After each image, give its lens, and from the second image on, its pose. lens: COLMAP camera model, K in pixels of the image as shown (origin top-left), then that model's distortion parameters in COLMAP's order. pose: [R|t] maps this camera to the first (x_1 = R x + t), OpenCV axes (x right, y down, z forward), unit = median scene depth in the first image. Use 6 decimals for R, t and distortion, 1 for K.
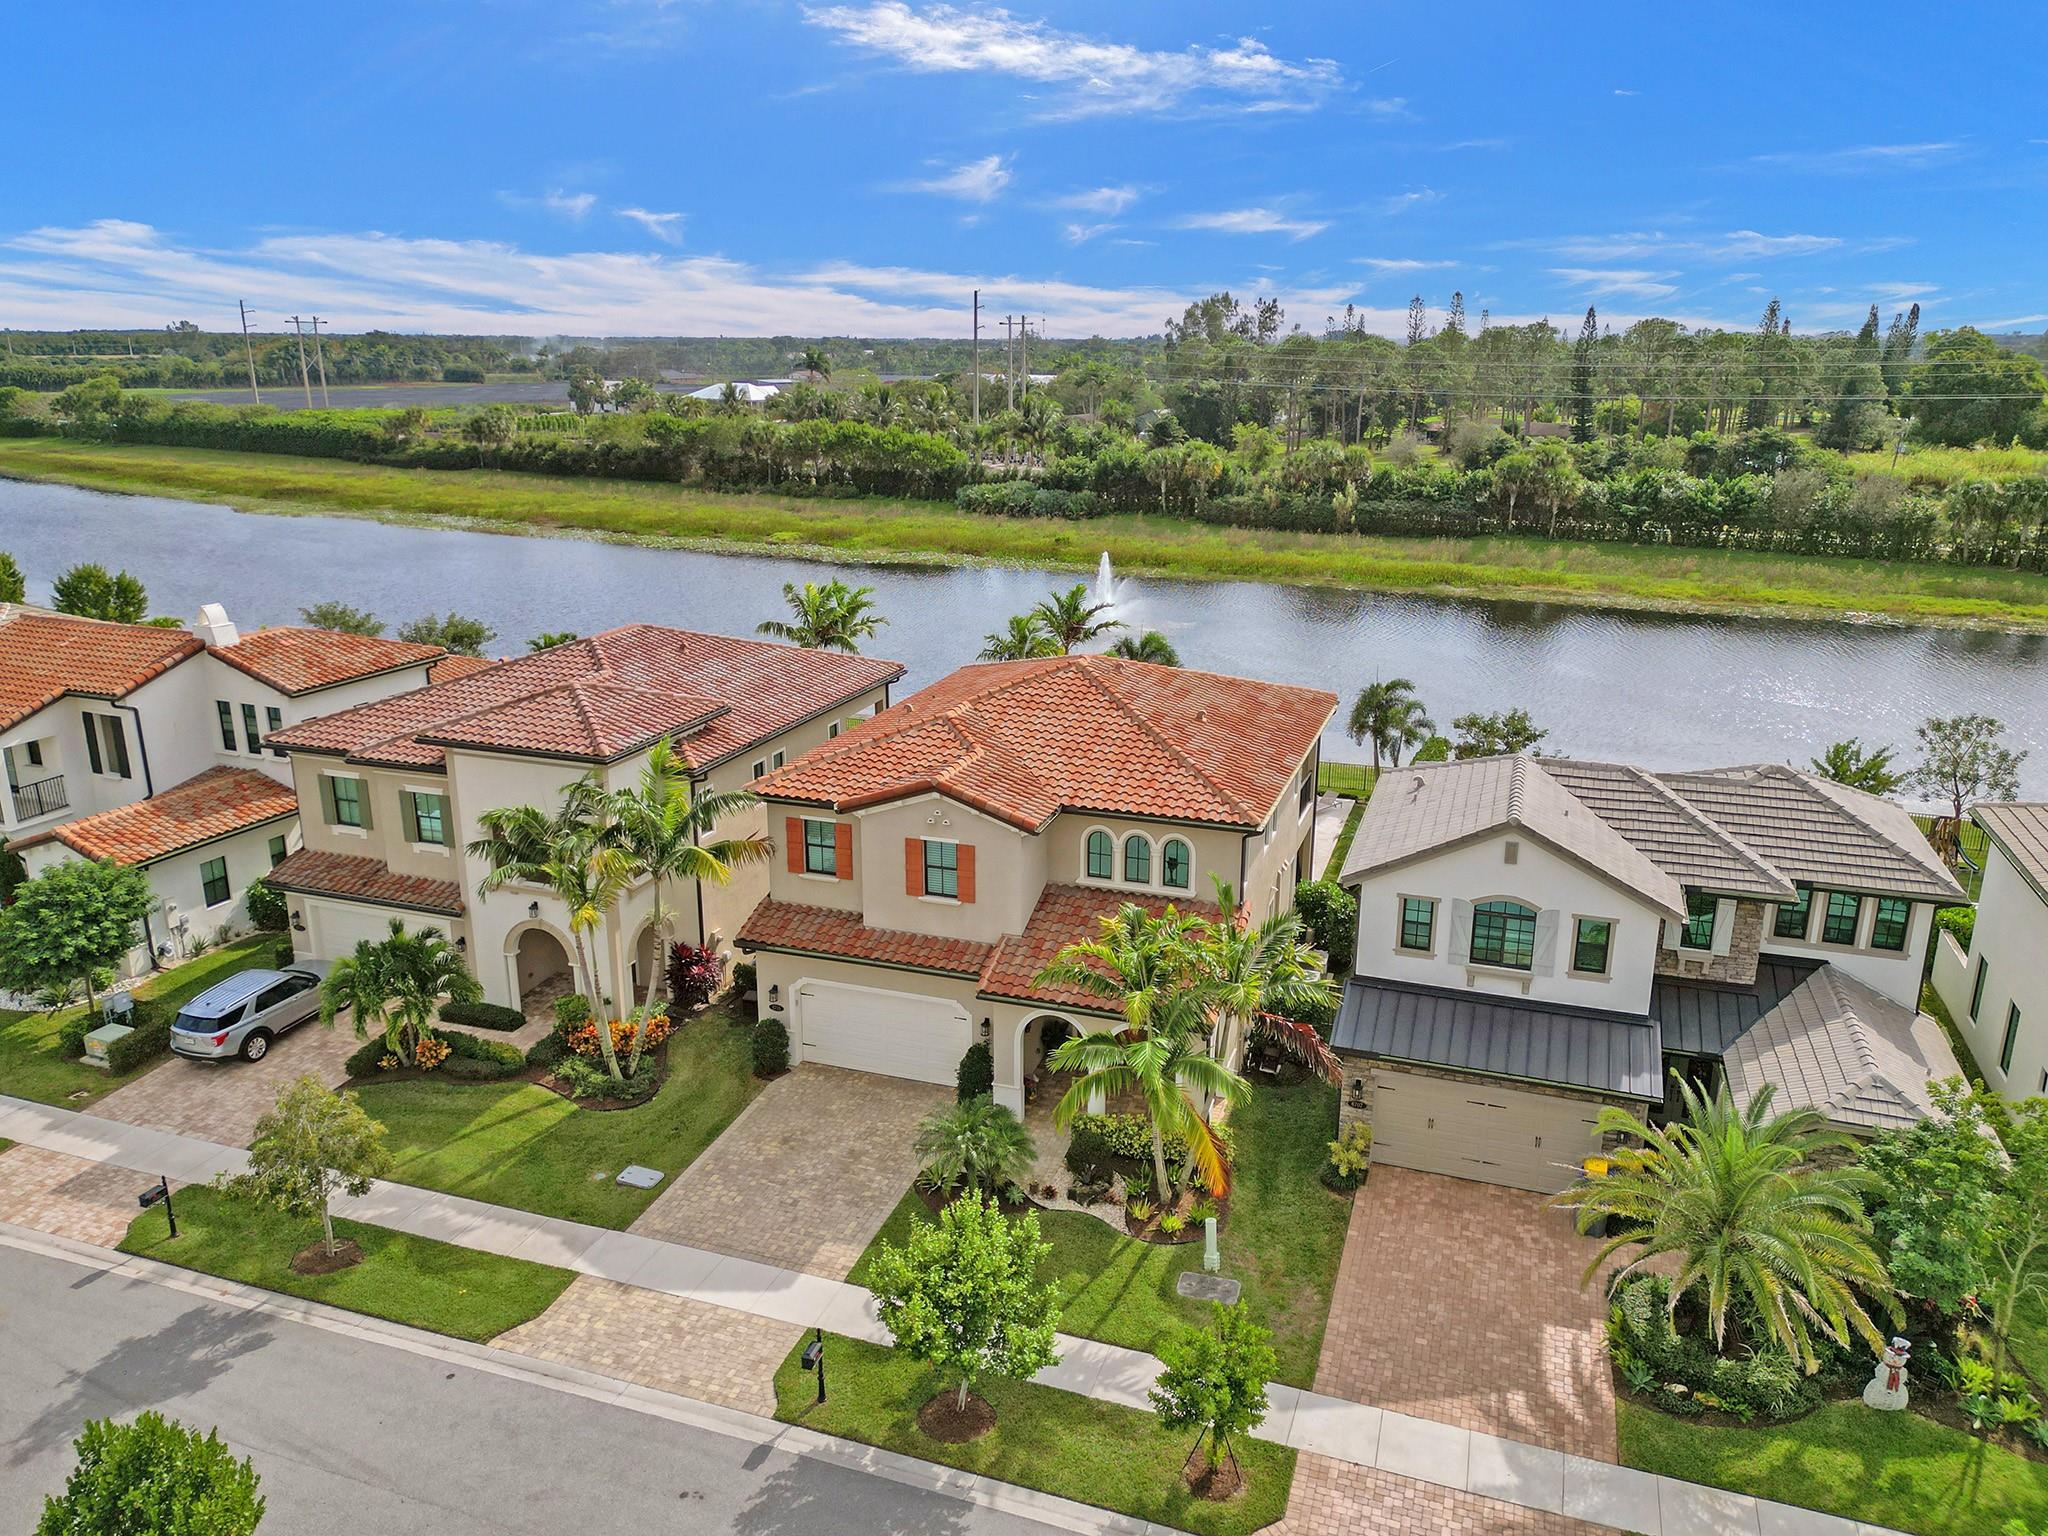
lens RADIAL K [[1441.5, 0, 1021.4], [0, 1441.5, 783.7], [0, 0, 1]] dist [0.086389, -0.083388]
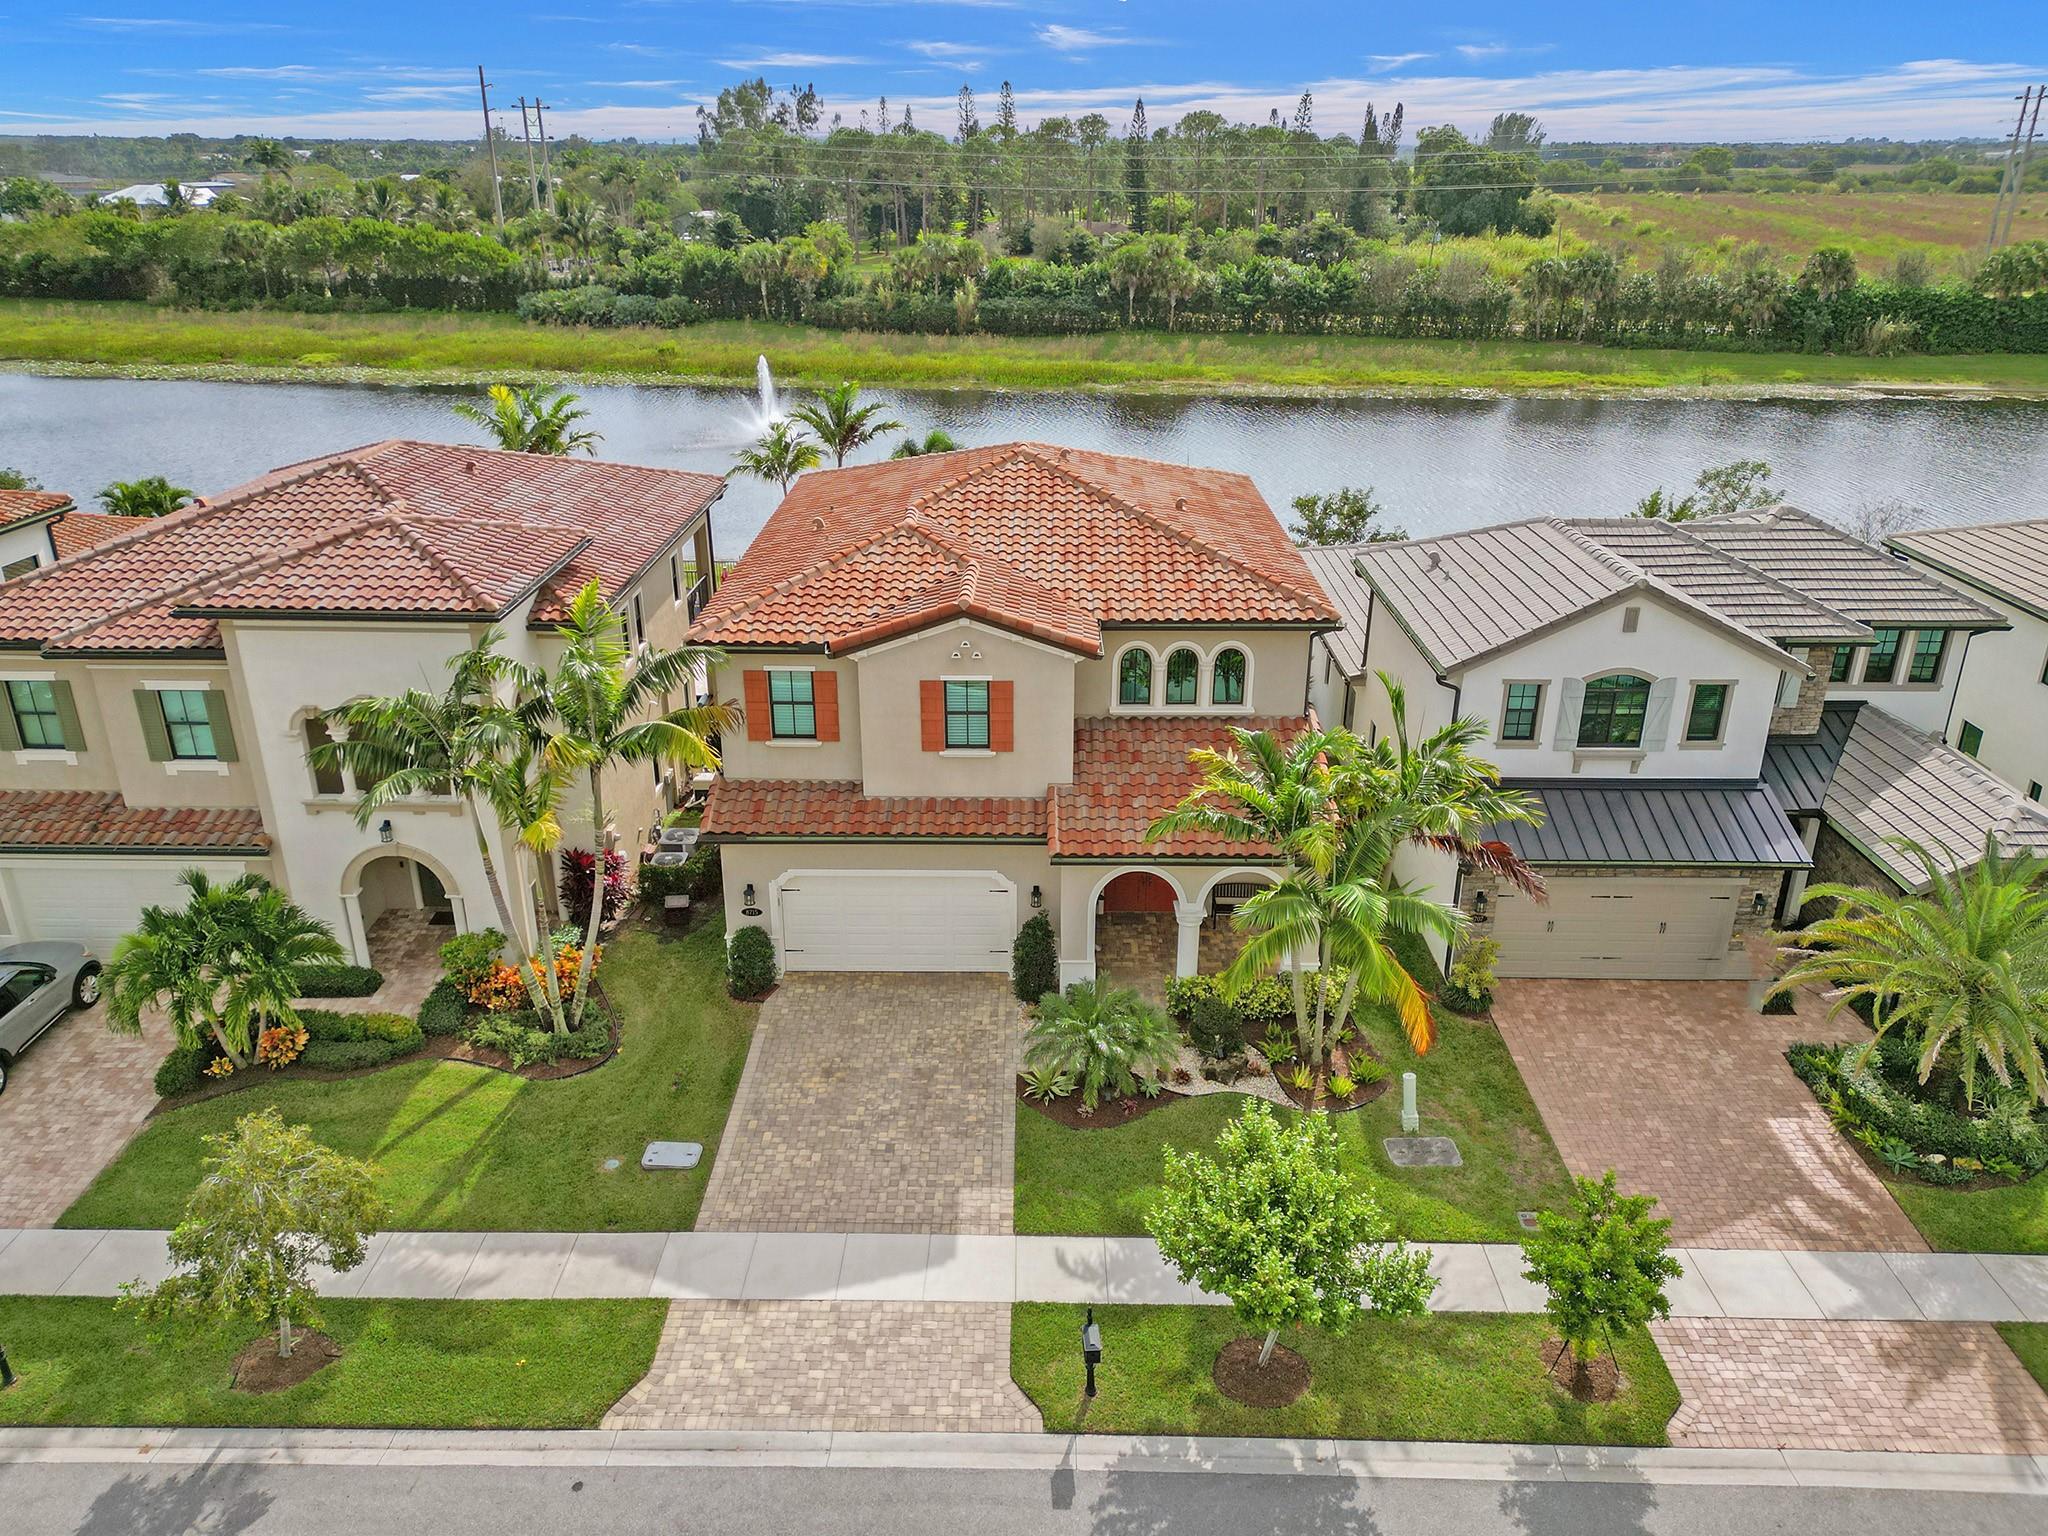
lens RADIAL K [[1441.5, 0, 1021.4], [0, 1441.5, 783.7], [0, 0, 1]] dist [0.086389, -0.083388]
pose [[0.948113, -0.126812, 0.291547, -0.250132], [0.092107, 0.987242, 0.129884, -0.003905], [-0.304298, -0.096291, 0.947698, 0.209814]]
